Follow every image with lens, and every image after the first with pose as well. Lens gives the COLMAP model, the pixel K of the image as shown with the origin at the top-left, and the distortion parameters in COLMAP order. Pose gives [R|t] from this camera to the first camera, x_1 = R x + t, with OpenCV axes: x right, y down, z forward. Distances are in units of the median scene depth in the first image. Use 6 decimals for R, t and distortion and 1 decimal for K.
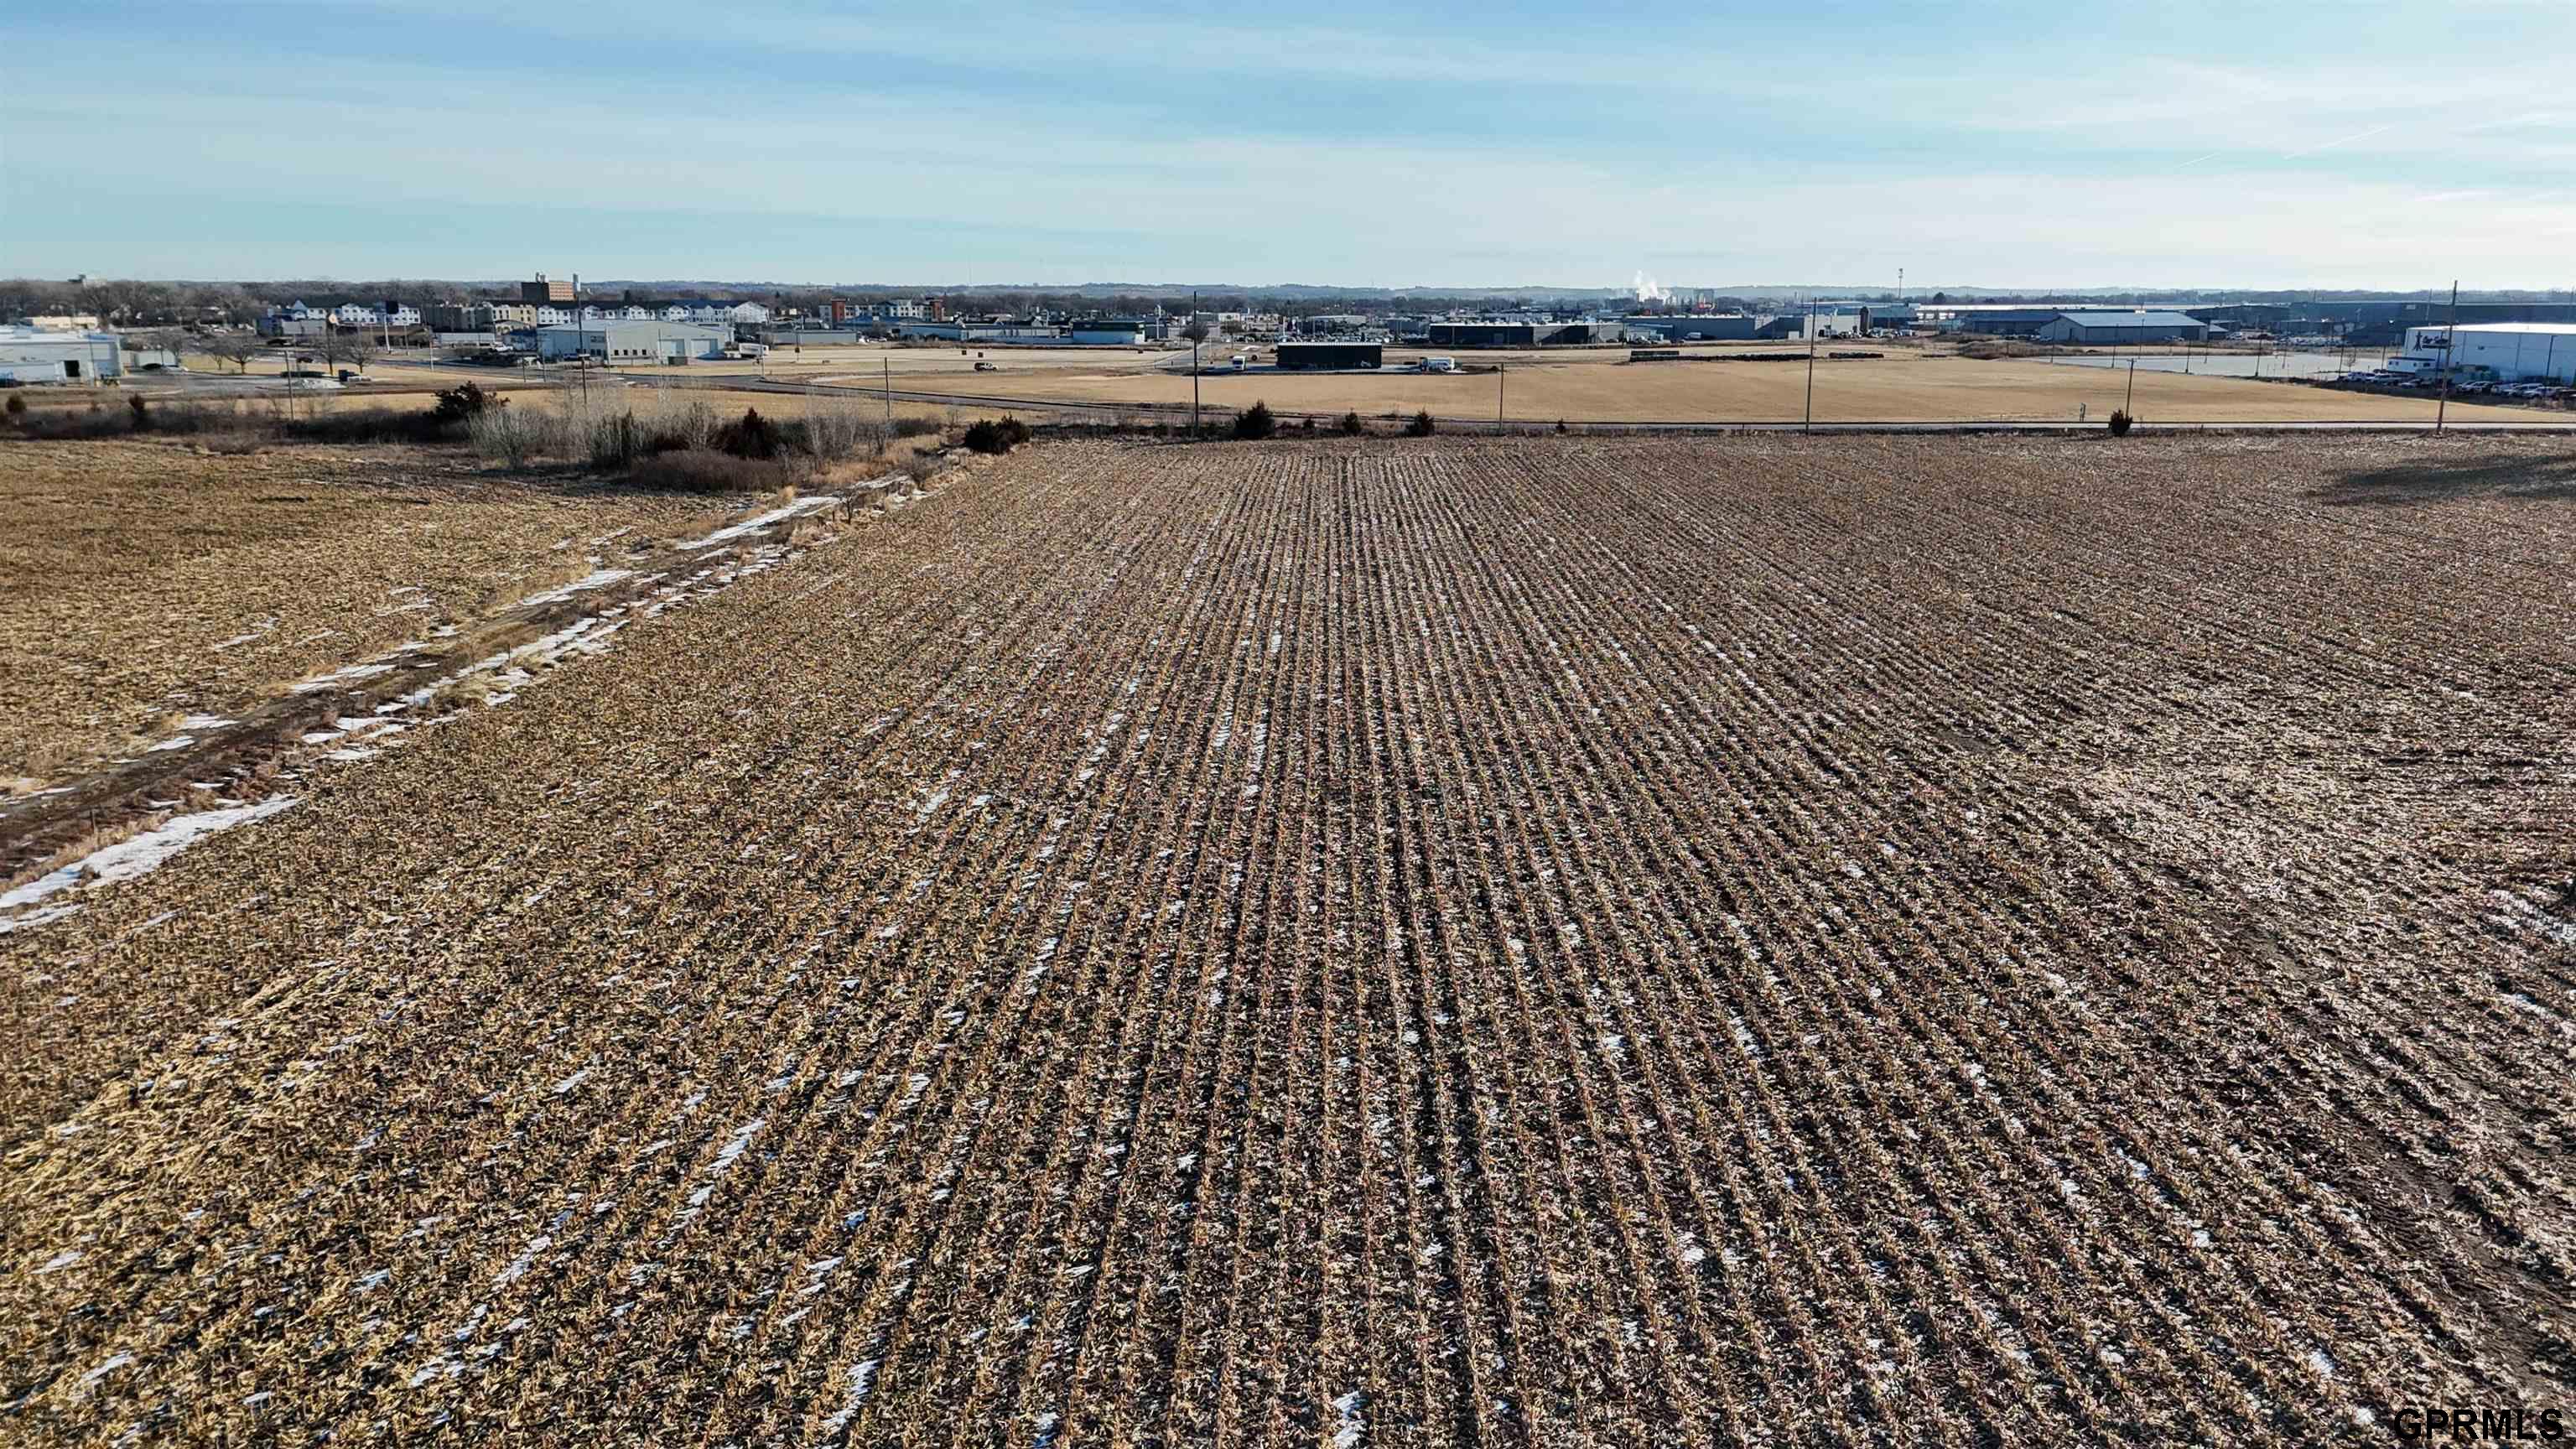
lens RADIAL K [[1887.1, 0, 1287.2], [0, 1887.1, 723.5], [0, 0, 1]] dist [0.078929, -0.070500]
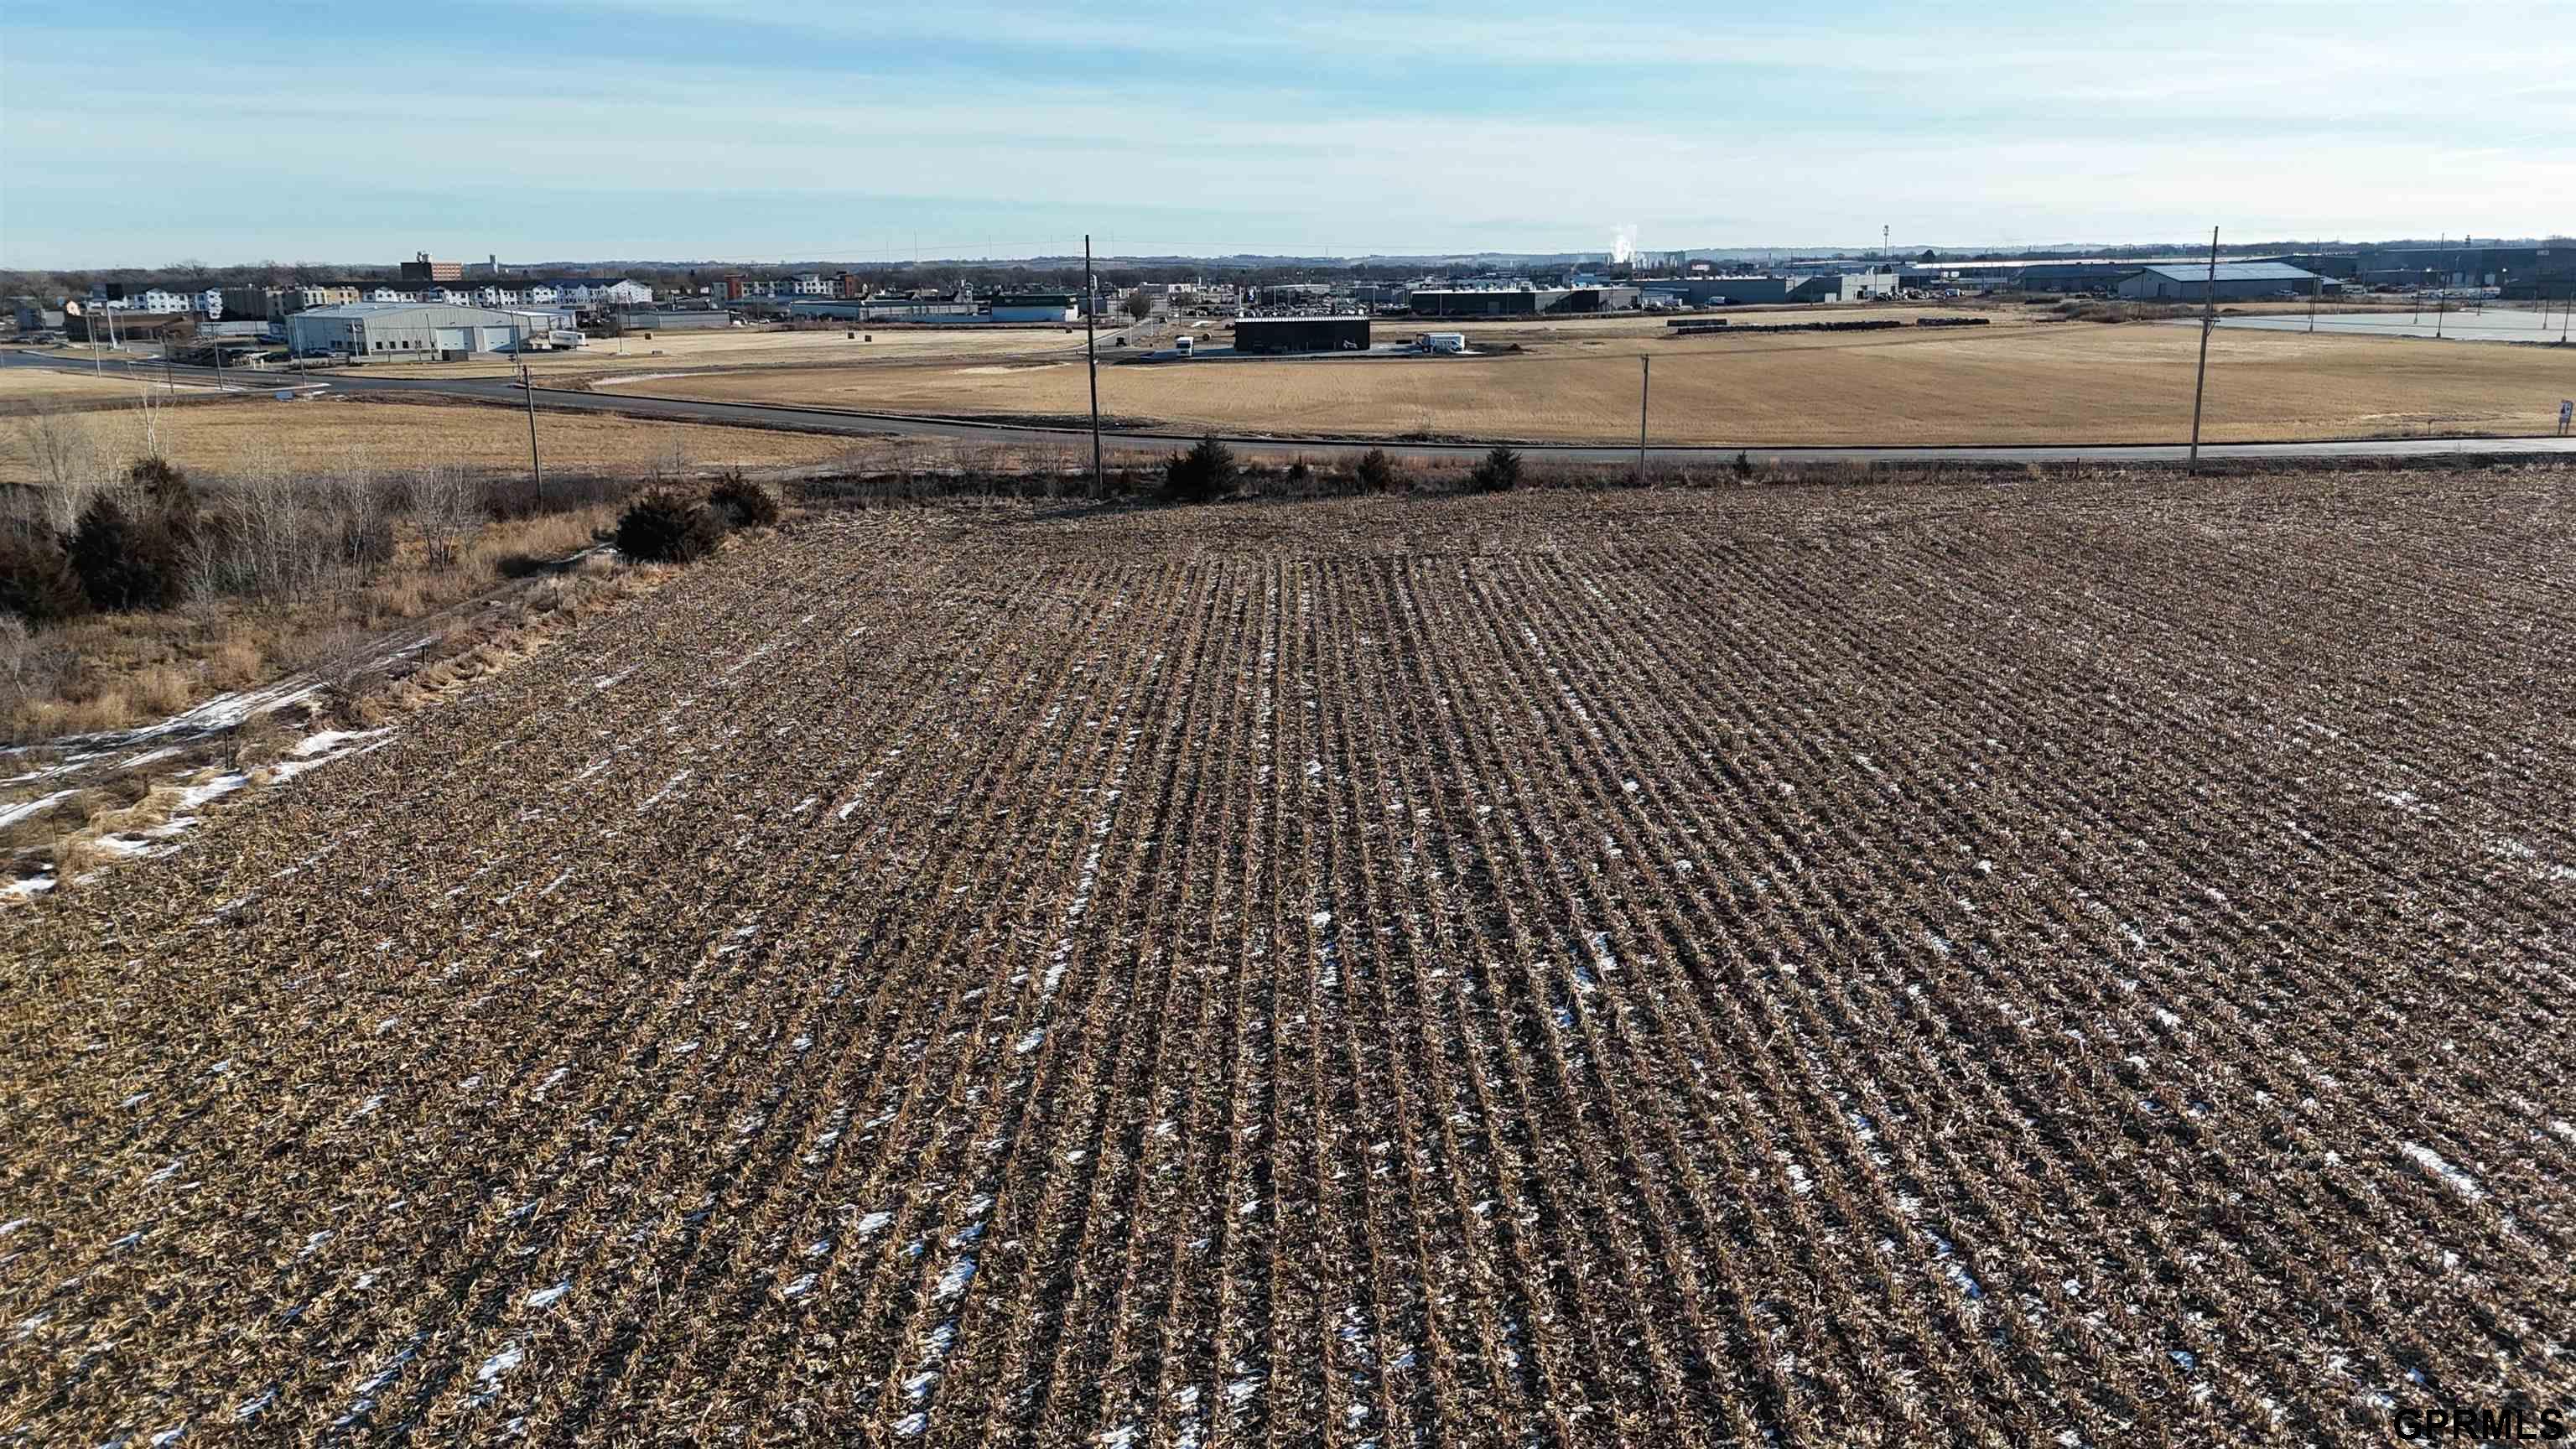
lens RADIAL K [[1887.1, 0, 1279.1], [0, 1887.1, 701.8], [0, 0, 1]] dist [0.078929, -0.070500]
pose [[0.999667, -0.020717, 0.015368, -0.001420], [0.020662, 0.999779, 0.003770, -0.032056], [-0.015443, -0.003451, 0.999875, 0.153344]]
